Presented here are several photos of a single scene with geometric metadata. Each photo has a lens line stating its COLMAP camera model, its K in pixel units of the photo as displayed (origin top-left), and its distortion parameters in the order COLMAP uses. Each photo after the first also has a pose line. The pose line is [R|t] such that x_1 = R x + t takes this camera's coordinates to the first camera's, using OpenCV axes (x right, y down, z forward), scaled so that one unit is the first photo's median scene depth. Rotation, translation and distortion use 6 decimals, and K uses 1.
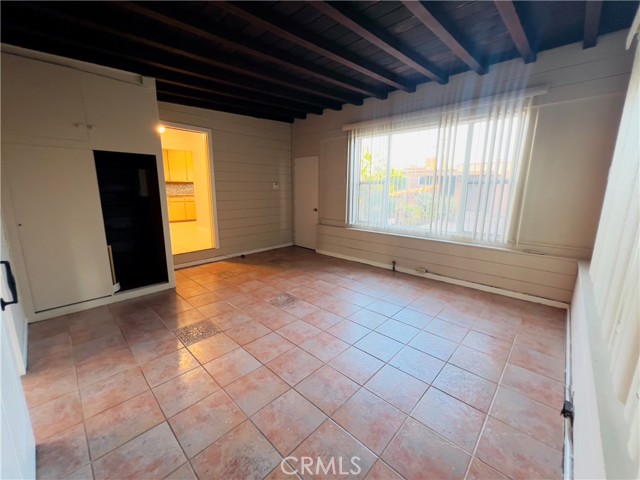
lens RADIAL K [[257.4, 0, 319.0], [0, 257.4, 238.7], [0, 0, 1]] dist [-0.001911, 0.000554]
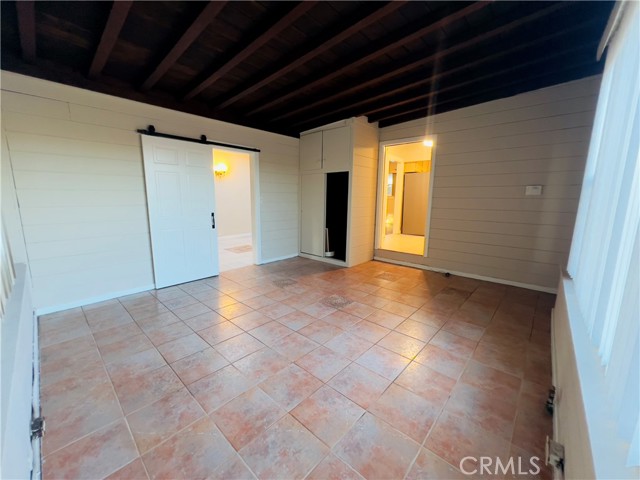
lens RADIAL K [[256.3, 0, 319.1], [0, 256.3, 239.2], [0, 0, 1]] dist [-0.002280, -0.000050]
pose [[0.020785, 0.157913, -0.987234, 0.787522], [-0.198568, 0.968428, 0.150724, -0.134966], [0.979867, 0.192900, 0.051485, 0.800472]]
